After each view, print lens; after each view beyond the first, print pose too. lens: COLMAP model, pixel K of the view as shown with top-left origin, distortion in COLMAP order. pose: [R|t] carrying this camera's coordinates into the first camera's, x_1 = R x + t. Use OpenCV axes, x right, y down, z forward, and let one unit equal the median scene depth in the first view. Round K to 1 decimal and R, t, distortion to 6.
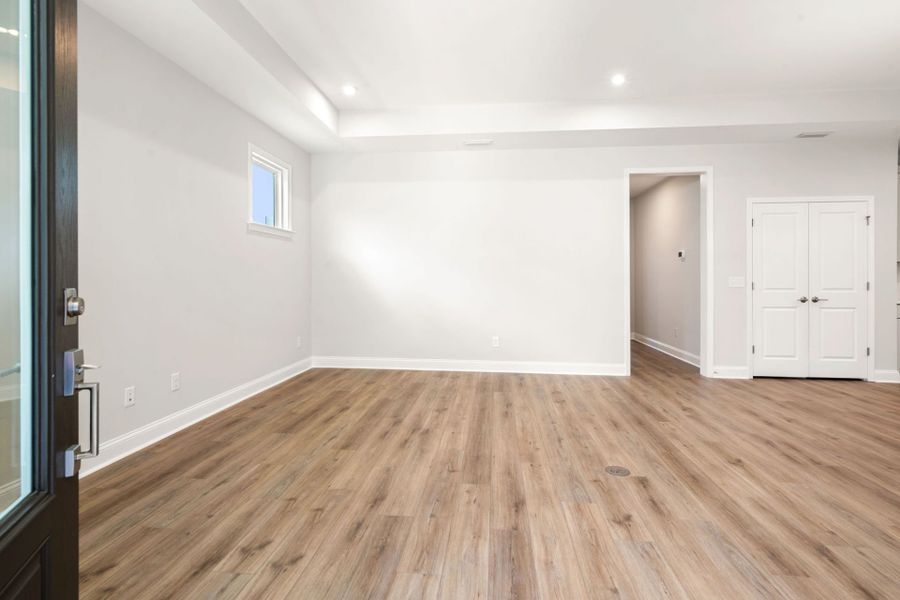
lens RADIAL K [[431.7, 0, 450.8], [0, 431.7, 279.4], [0, 0, 1]] dist [-0.000205, 0.000306]
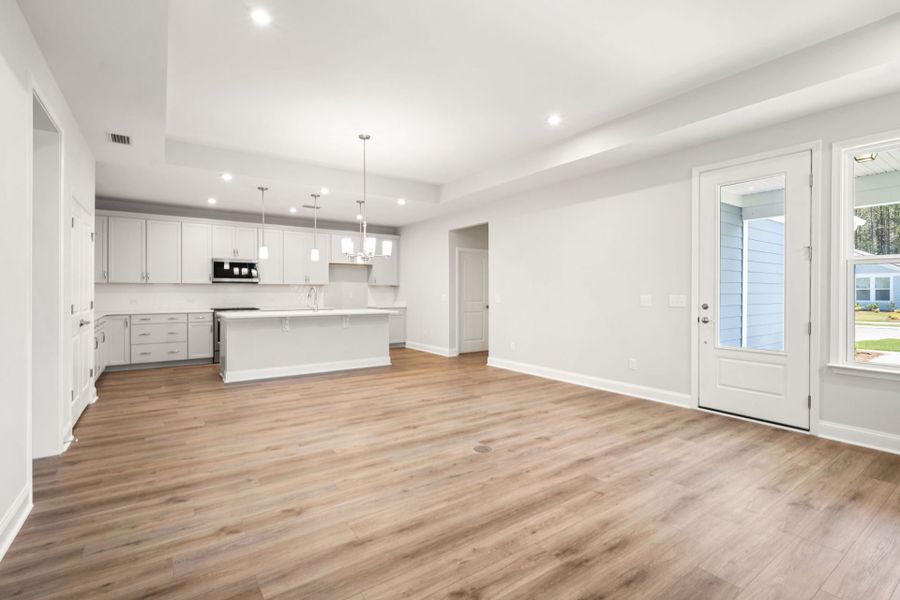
lens RADIAL K [[417.9, 0, 453.8], [0, 417.9, 290.5], [0, 0, 1]] dist [-0.000105, 0.000113]
pose [[-0.660495, -0.000536, 0.750830, -0.461245], [-0.003696, 0.999990, -0.002538, -0.030783], [-0.750821, -0.004451, -0.660490, 1.729258]]
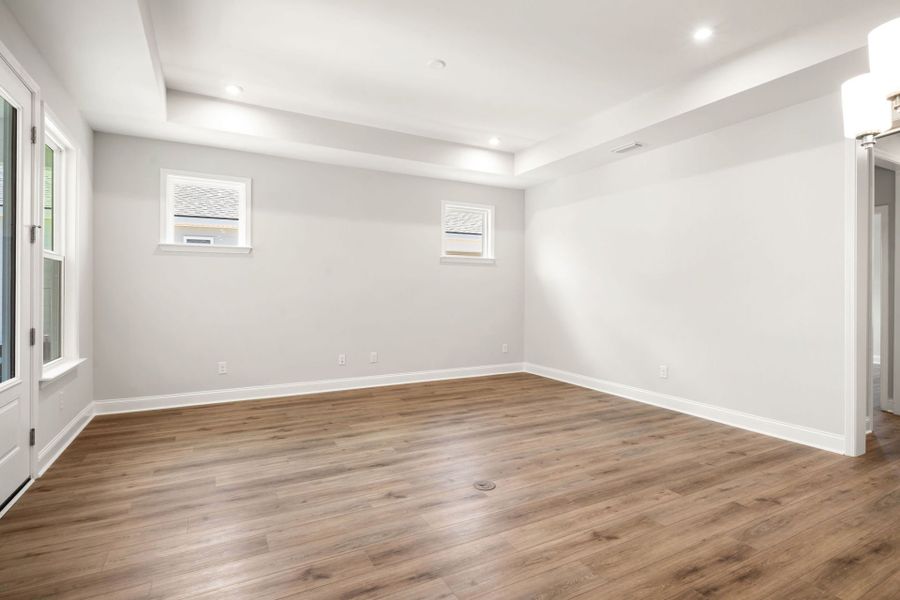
lens RADIAL K [[446.0, 0, 450.0], [0, 446.0, 300.0], [0, 0, 1]] dist [-0.009562, -0.000578]
pose [[0.562461, 0.013677, -0.826711, 1.112078], [-0.000676, 0.999870, 0.016082, -0.021740], [0.826824, -0.008487, 0.562397, 0.296202]]
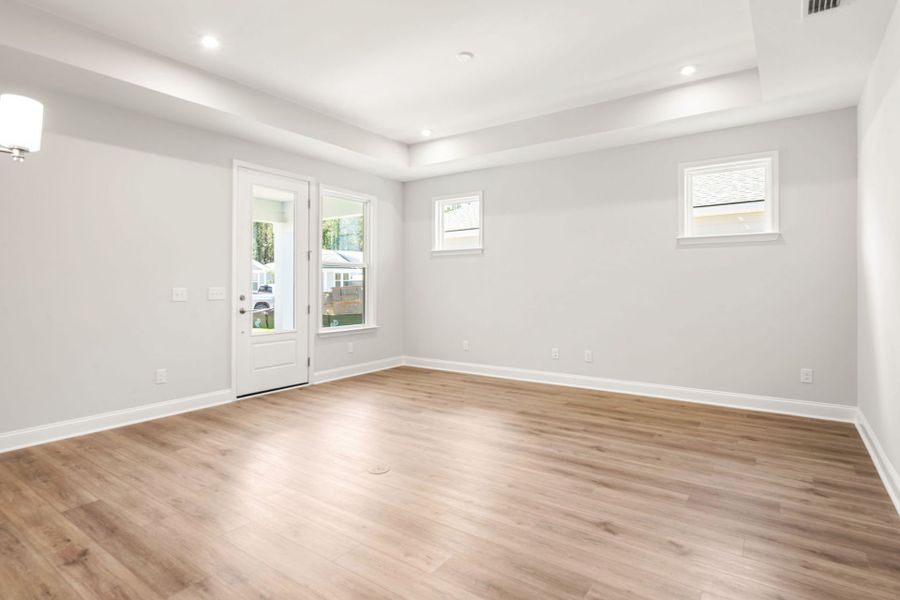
lens RADIAL K [[466.9, 0, 452.7], [0, 466.9, 285.2], [0, 0, 1]] dist [-0.001162, 0.000170]
pose [[-0.494167, -0.000346, -0.869367, 1.206039], [0.002702, 0.999994, -0.001934, -0.020883], [0.869363, -0.003305, -0.494163, 1.590838]]
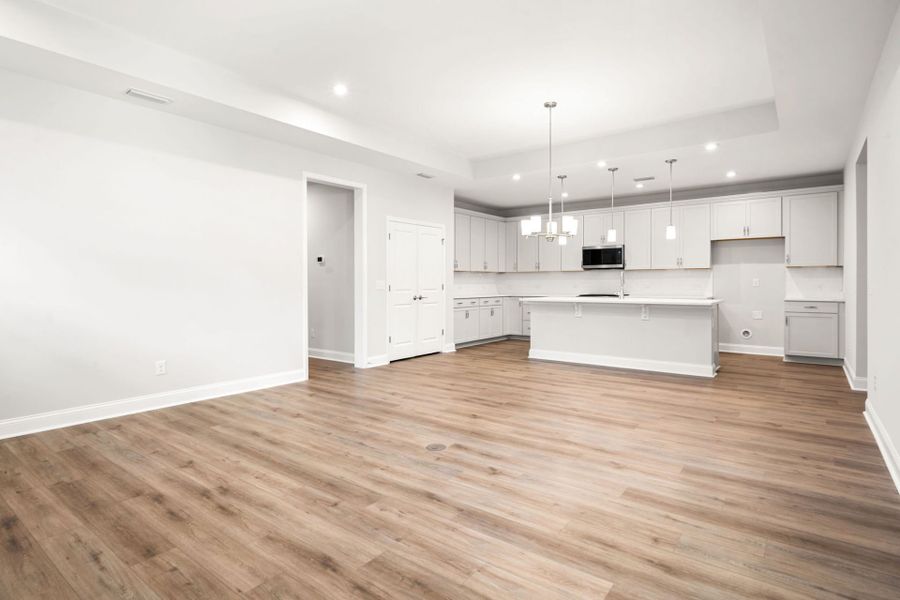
lens RADIAL K [[466.9, 0, 452.7], [0, 466.9, 285.2], [0, 0, 1]] dist [-0.001162, 0.000170]
pose [[0.517430, -0.009125, 0.855677, -0.610978], [0.003269, 0.999957, 0.008687, -0.007393], [-0.855719, -0.001697, 0.517437, 0.276344]]
